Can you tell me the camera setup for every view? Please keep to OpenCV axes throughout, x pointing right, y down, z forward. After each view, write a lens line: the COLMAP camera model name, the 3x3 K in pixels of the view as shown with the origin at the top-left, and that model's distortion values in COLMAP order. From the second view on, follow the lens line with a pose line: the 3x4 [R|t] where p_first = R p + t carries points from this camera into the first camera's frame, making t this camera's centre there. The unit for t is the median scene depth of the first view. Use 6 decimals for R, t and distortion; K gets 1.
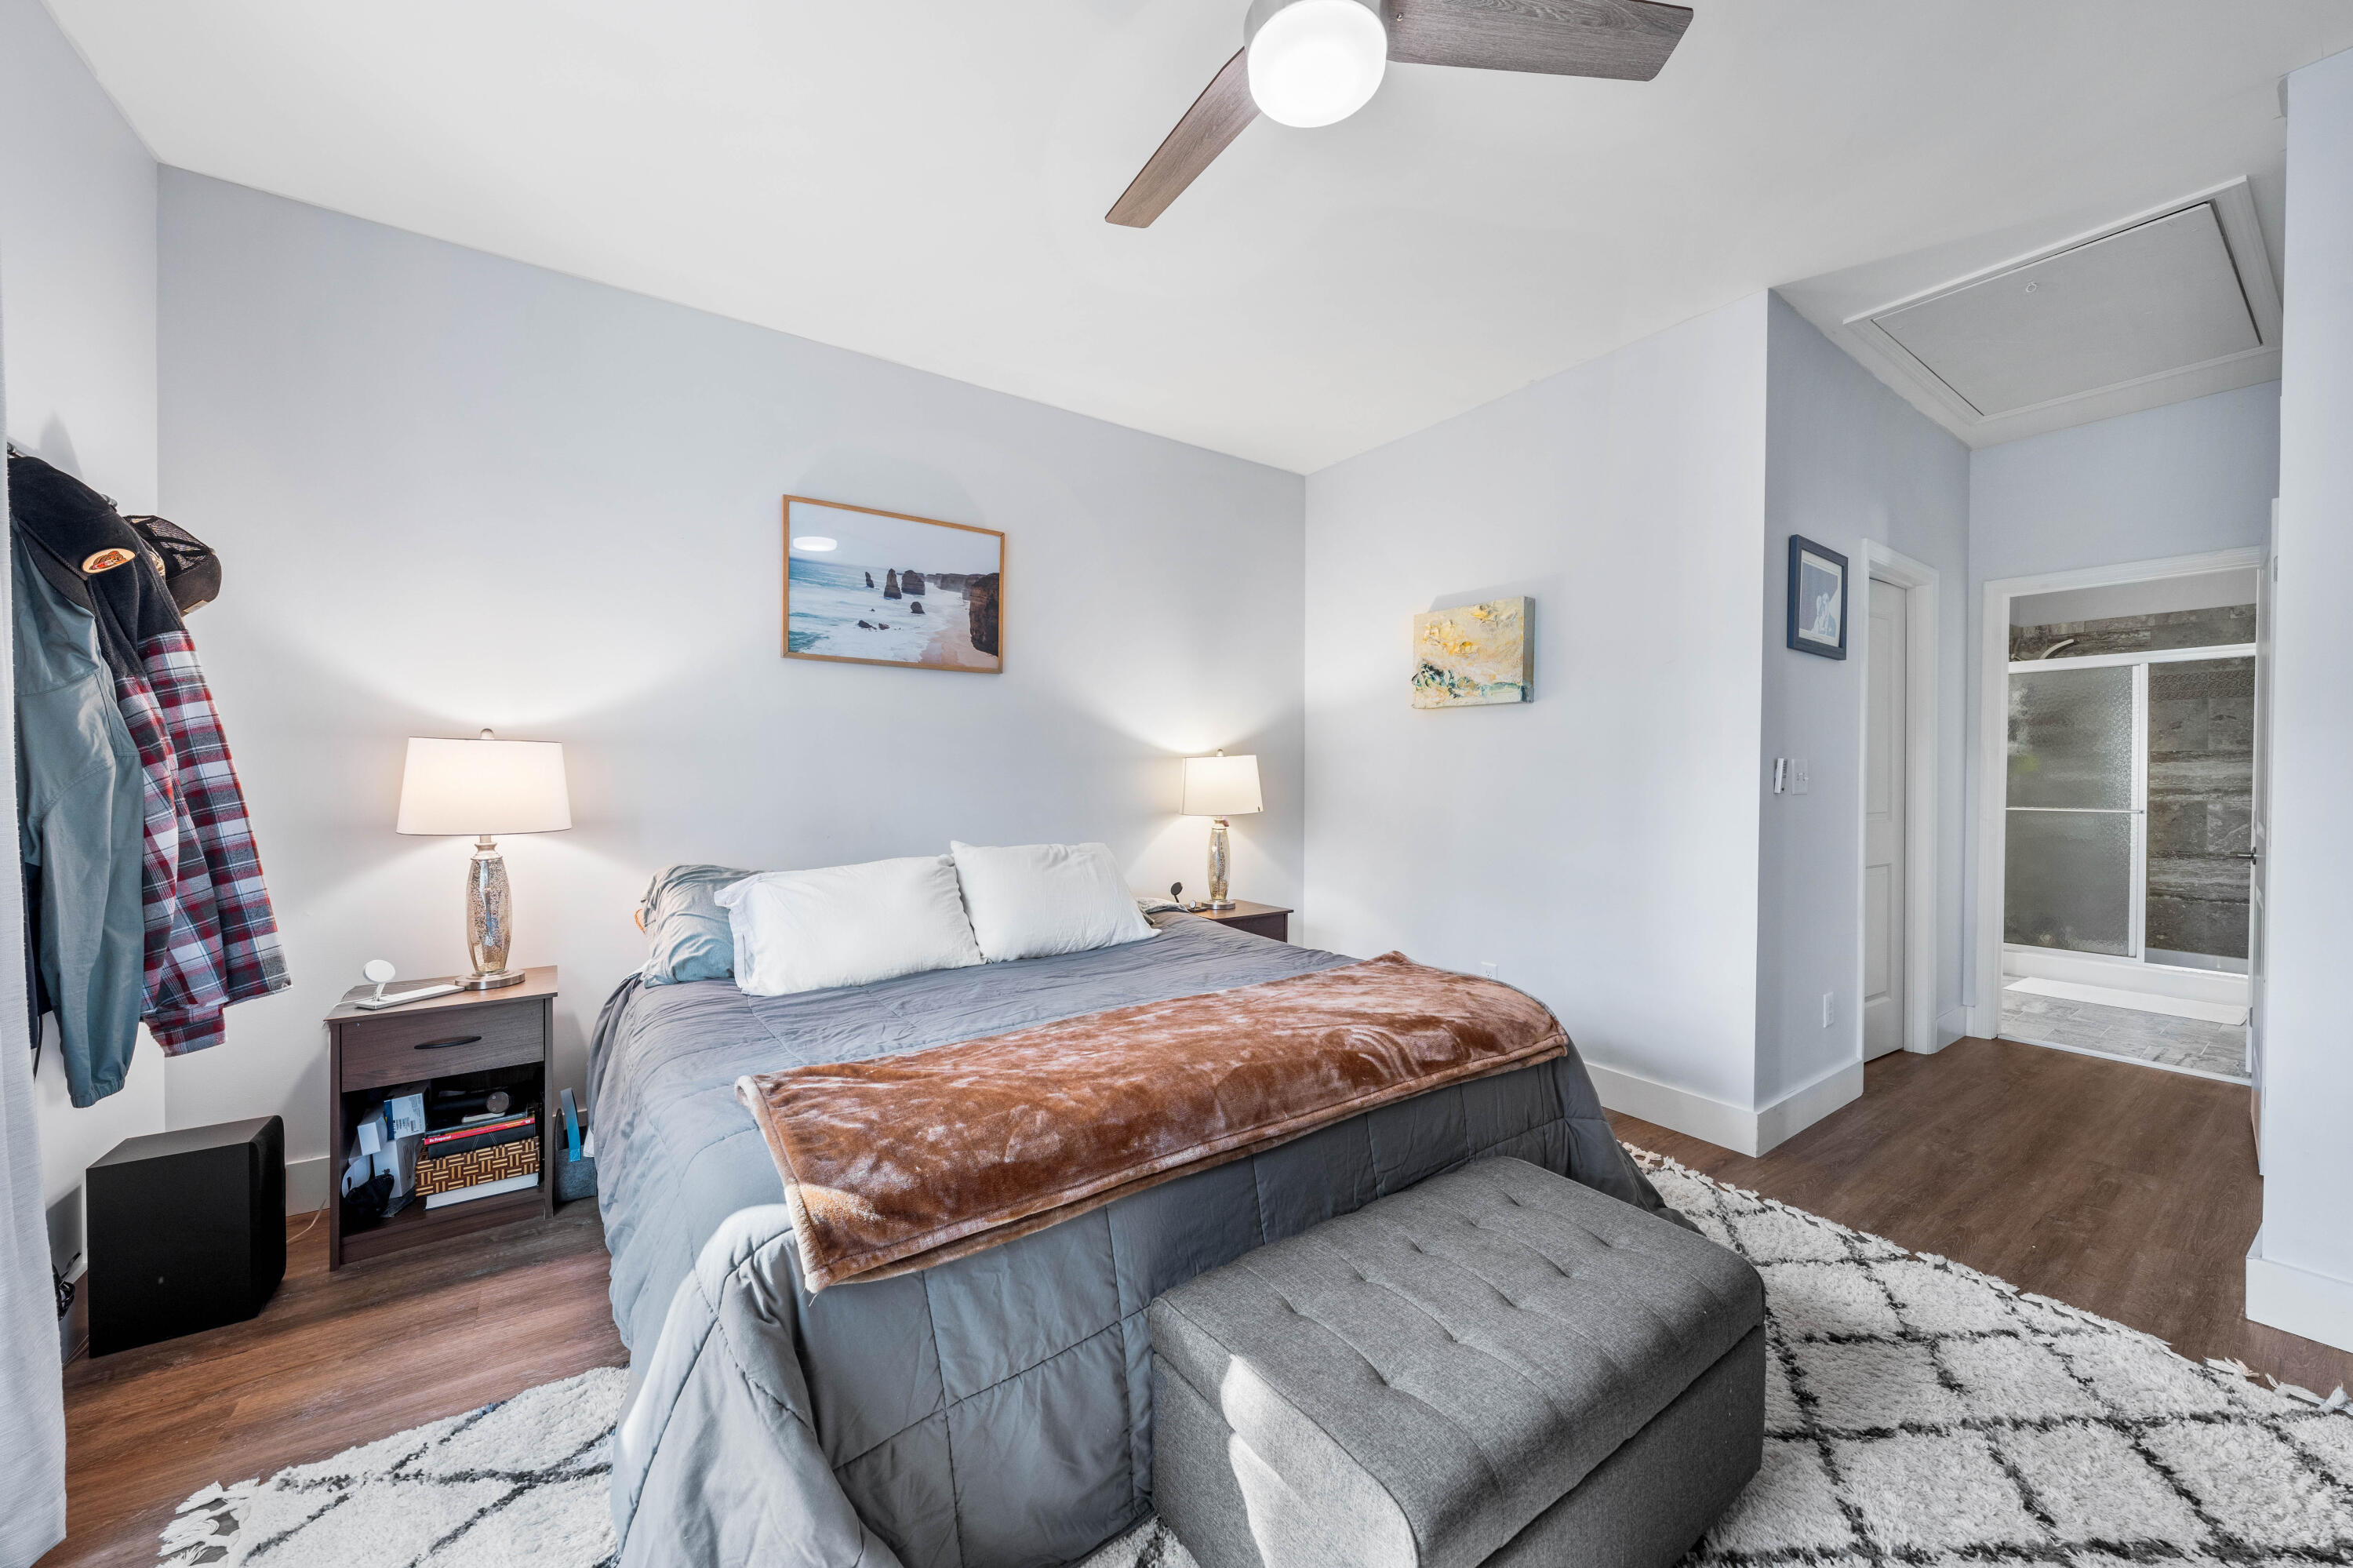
lens RADIAL K [[828.2, 0, 1166.8], [0, 828.2, 787.0], [0, 0, 1]] dist [-0.000777, -0.000066]
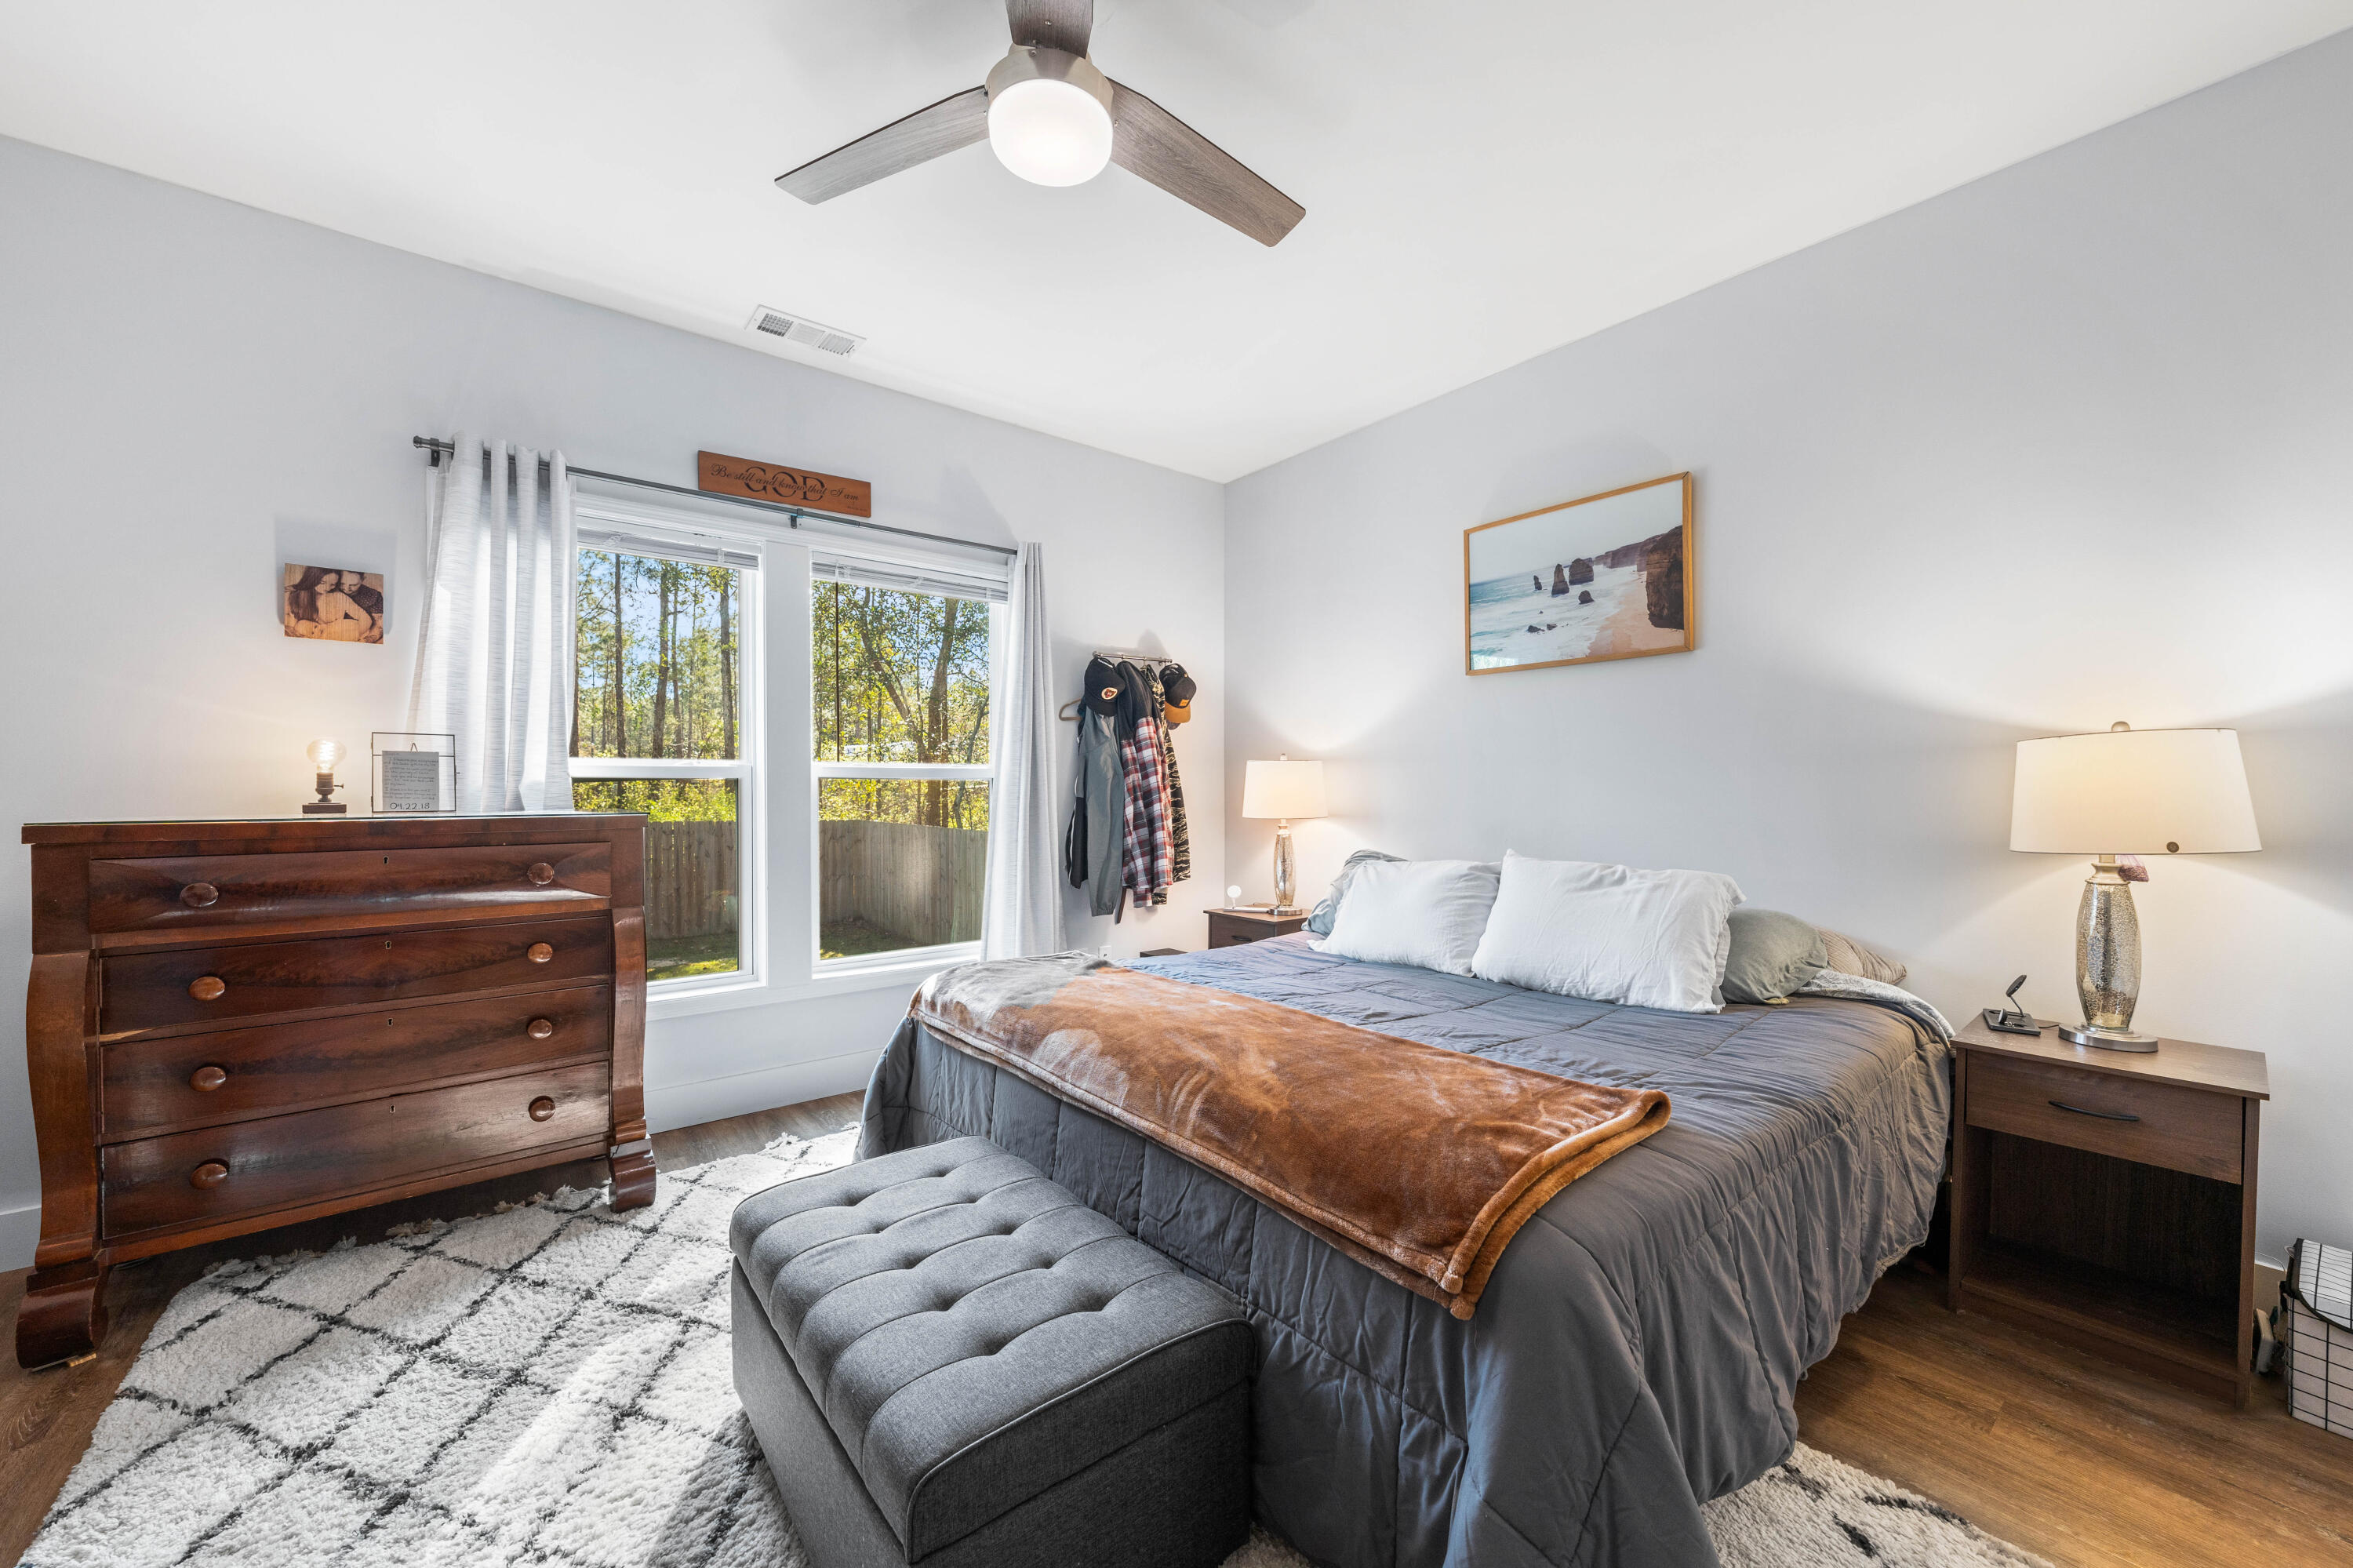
lens RADIAL K [[871.7, 0, 1182.3], [0, 871.7, 783.1], [0, 0, 1]] dist [-0.014043, 0.000534]
pose [[0.095732, -0.004988, -0.995395, 0.621294], [-0.011250, 0.999918, -0.006092, 0.000033], [0.995344, 0.011781, 0.095669, 0.475010]]
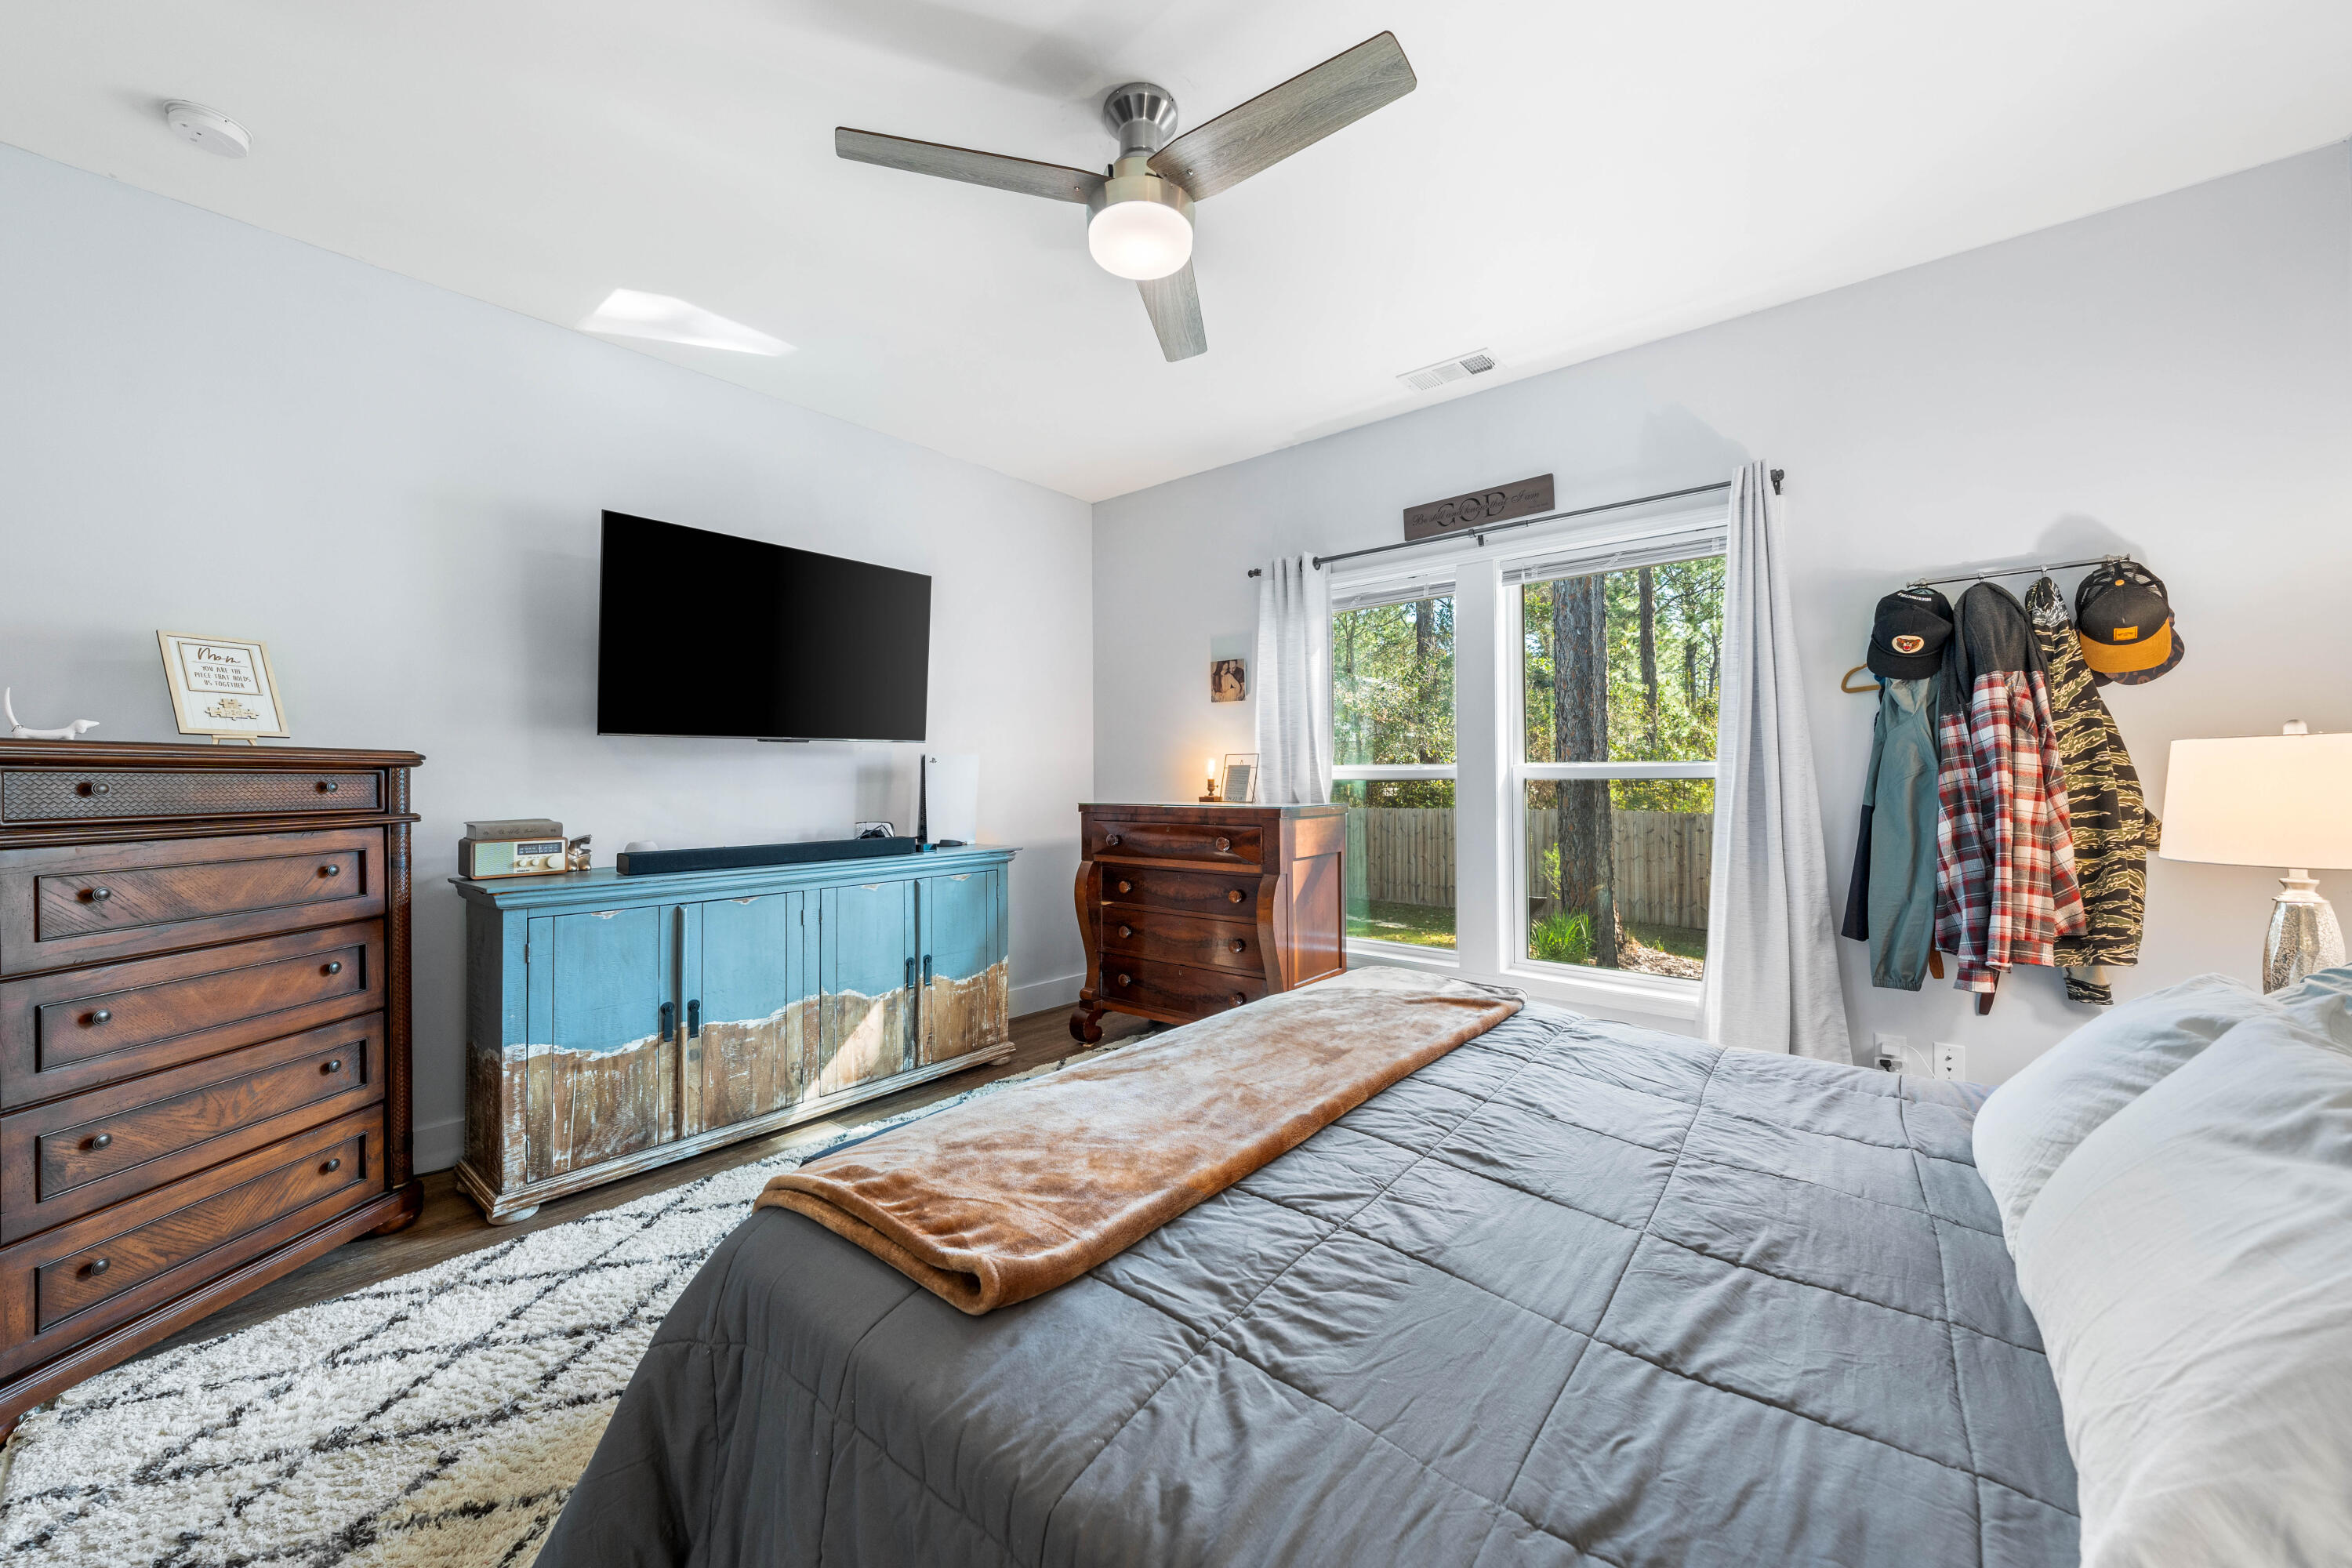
lens RADIAL K [[871.3, 0, 1178.2], [0, 871.3, 766.6], [0, 0, 1]] dist [-0.014043, 0.000534]
pose [[-0.960264, -0.003684, -0.279070, 0.232013], [-0.002418, 0.999985, -0.004881, -0.016870], [0.279083, -0.004012, -0.960258, 1.060359]]
